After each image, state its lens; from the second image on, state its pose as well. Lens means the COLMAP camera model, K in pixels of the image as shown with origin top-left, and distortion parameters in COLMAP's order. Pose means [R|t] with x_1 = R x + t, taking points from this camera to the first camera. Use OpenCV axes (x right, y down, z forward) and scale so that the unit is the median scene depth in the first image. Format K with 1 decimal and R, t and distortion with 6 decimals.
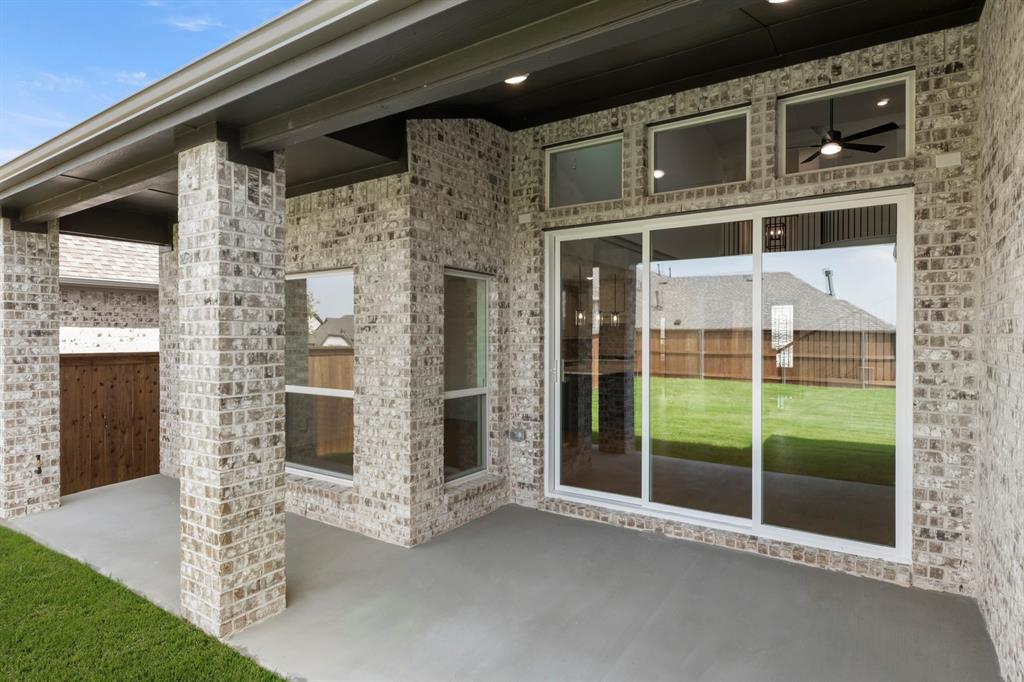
lens RADIAL K [[555.9, 0, 512.0], [0, 555.9, 341.0], [0, 0, 1]] dist [-0.000889, -0.000290]
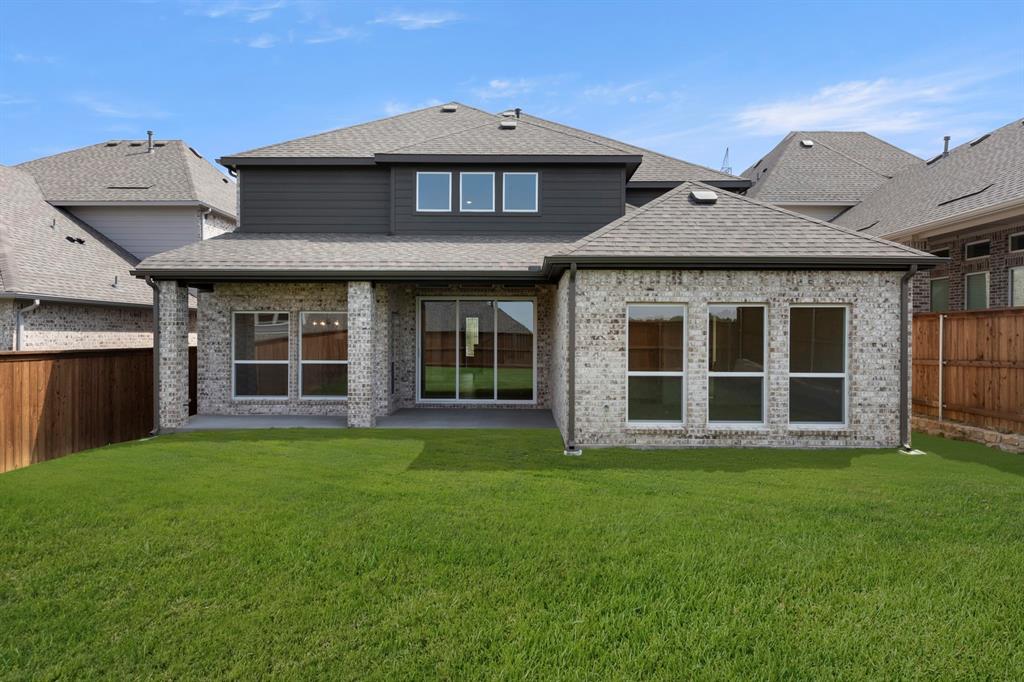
lens RADIAL K [[620.6, 0, 512.0], [0, 620.6, 341.0], [0, 0, 1]] dist [-0.000009, -0.000027]
pose [[0.840807, -0.003701, 0.541322, -1.072905], [0.001785, 0.999990, 0.004064, -0.007100], [-0.541332, -0.002450, 0.840806, -1.547328]]
